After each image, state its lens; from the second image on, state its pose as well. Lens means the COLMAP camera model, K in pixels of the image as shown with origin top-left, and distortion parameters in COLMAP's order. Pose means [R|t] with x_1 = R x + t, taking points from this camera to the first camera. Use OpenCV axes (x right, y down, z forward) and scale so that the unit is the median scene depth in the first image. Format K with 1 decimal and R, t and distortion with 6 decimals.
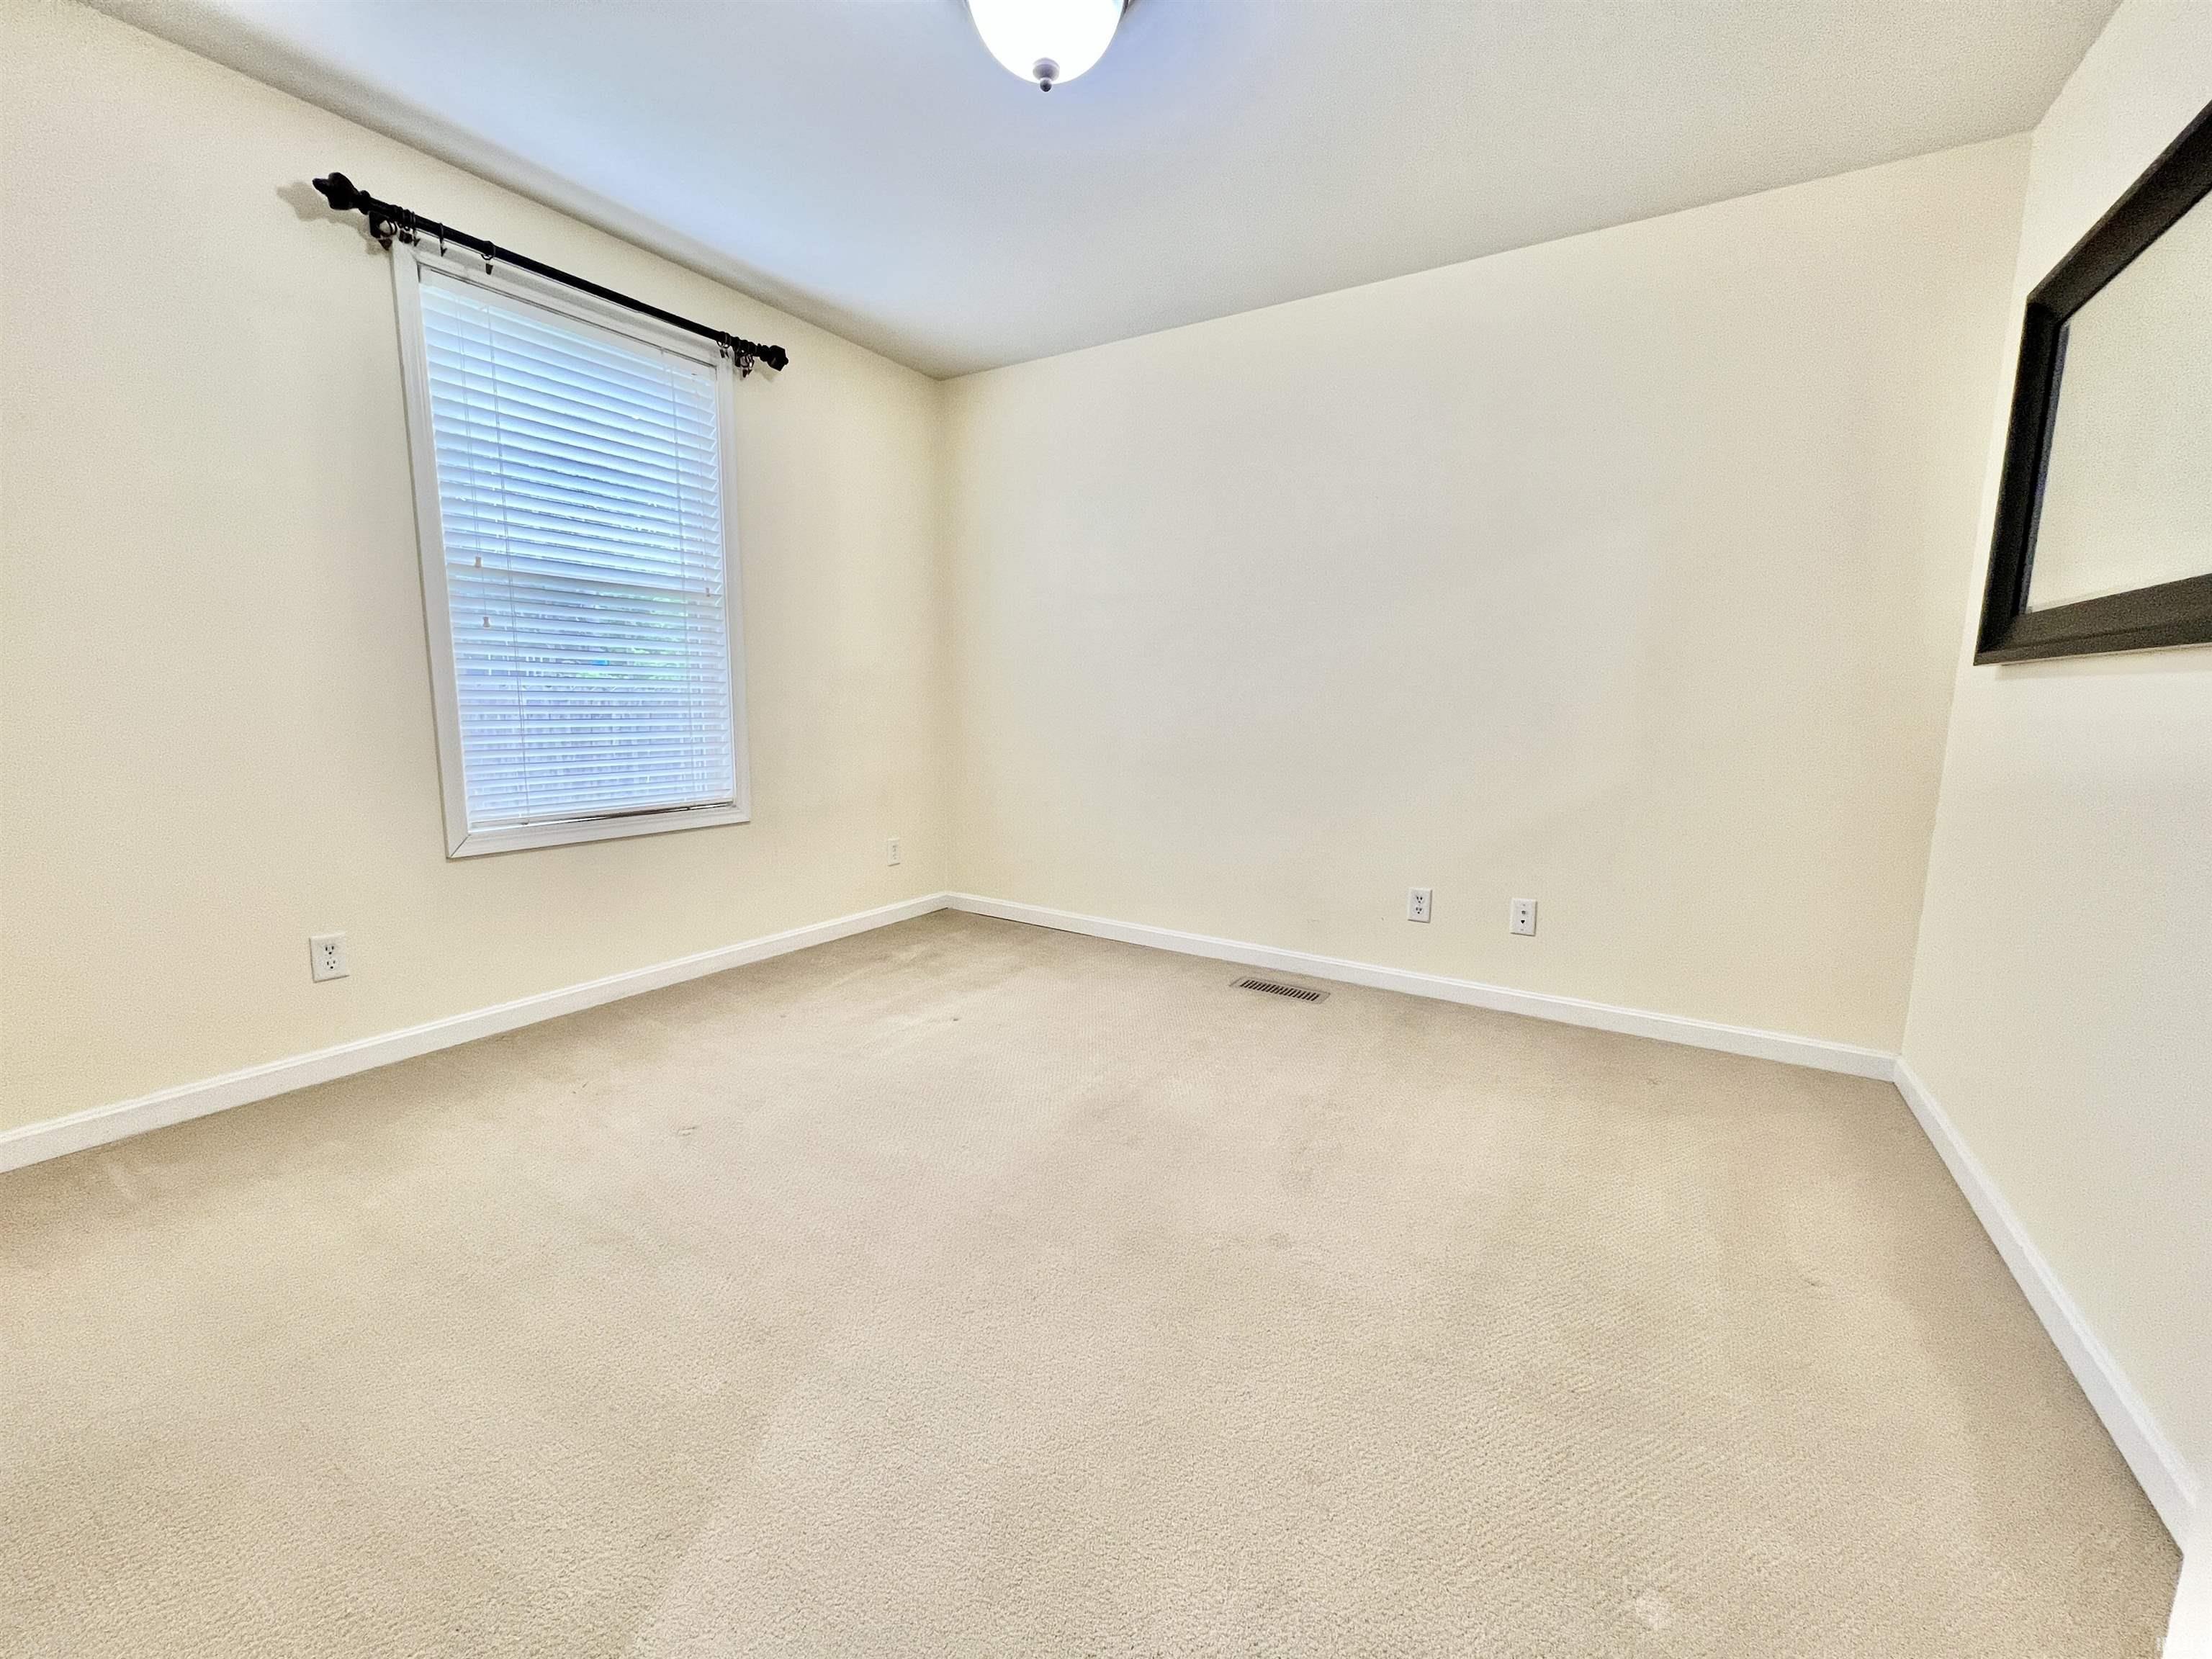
lens RADIAL K [[883.1, 0, 1099.5], [0, 883.1, 826.2], [0, 0, 1]] dist [-0.002715, 0.000029]
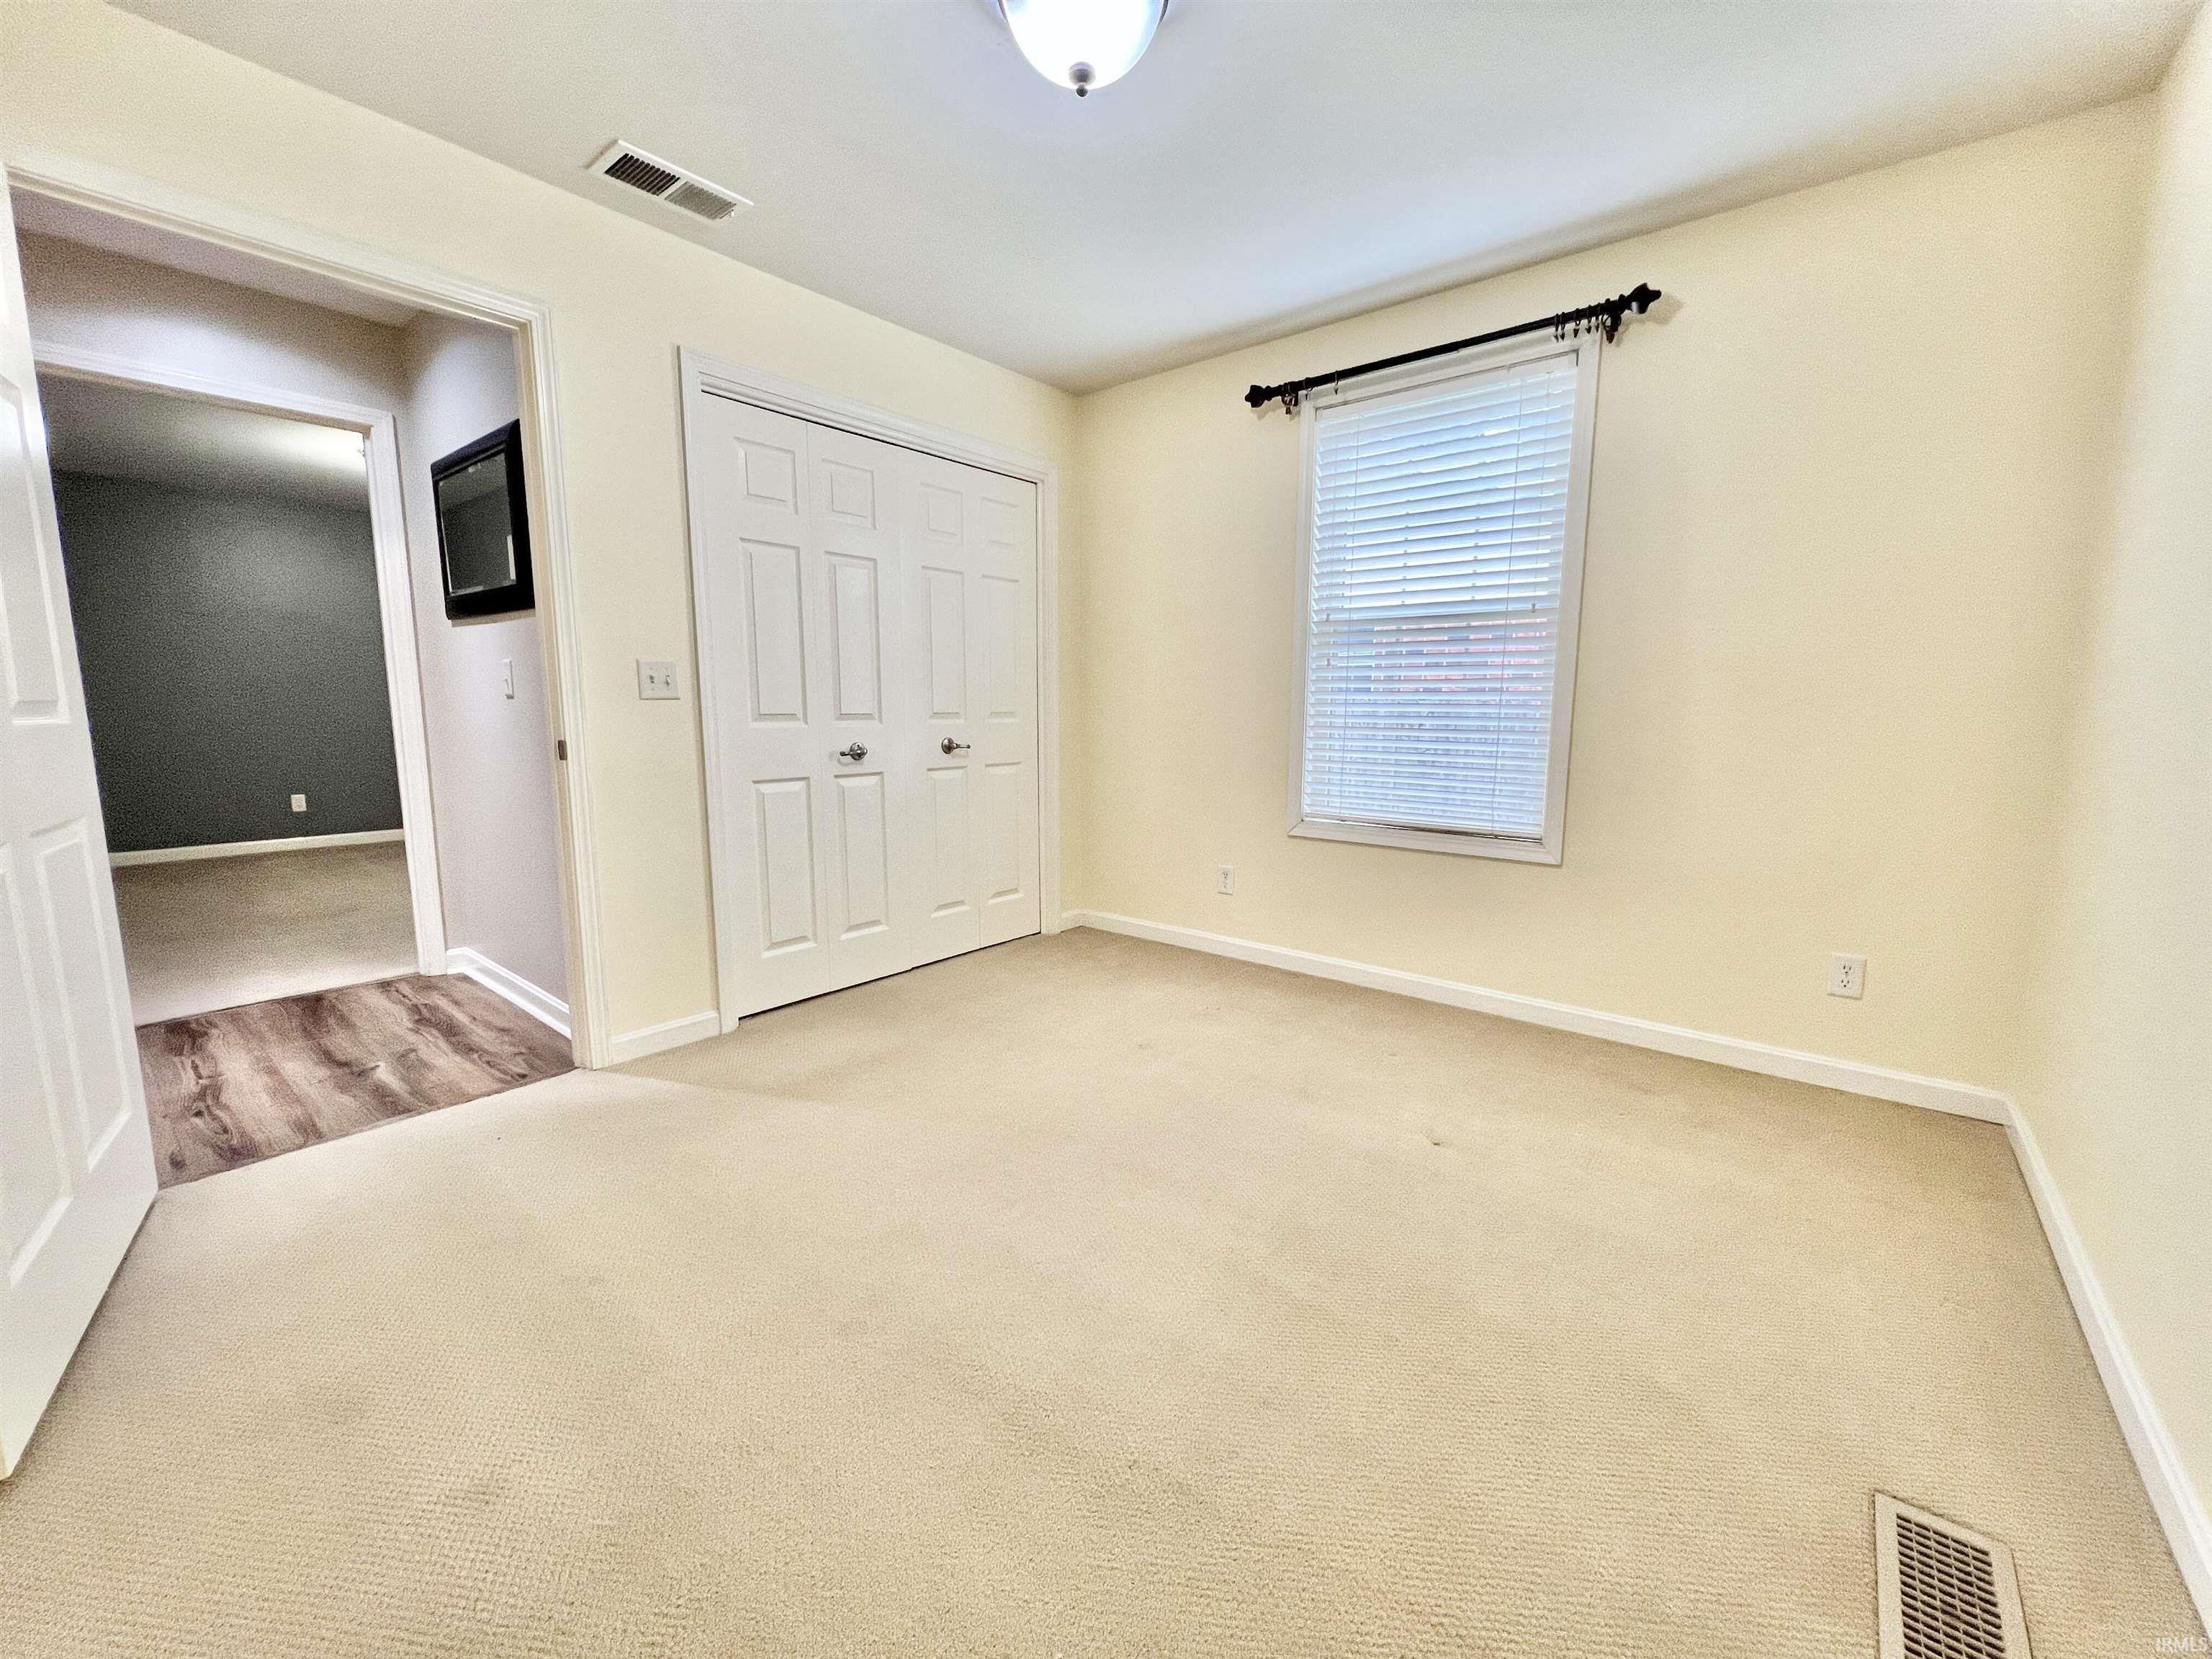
lens RADIAL K [[883.1, 0, 1099.5], [0, 883.1, 826.2], [0, 0, 1]] dist [-0.002715, 0.000029]
pose [[-0.125772, 0.122428, -0.984476, 0.614610], [-0.151391, 0.978365, 0.141009, -0.117544], [0.980440, 0.166776, -0.104517, 0.780756]]
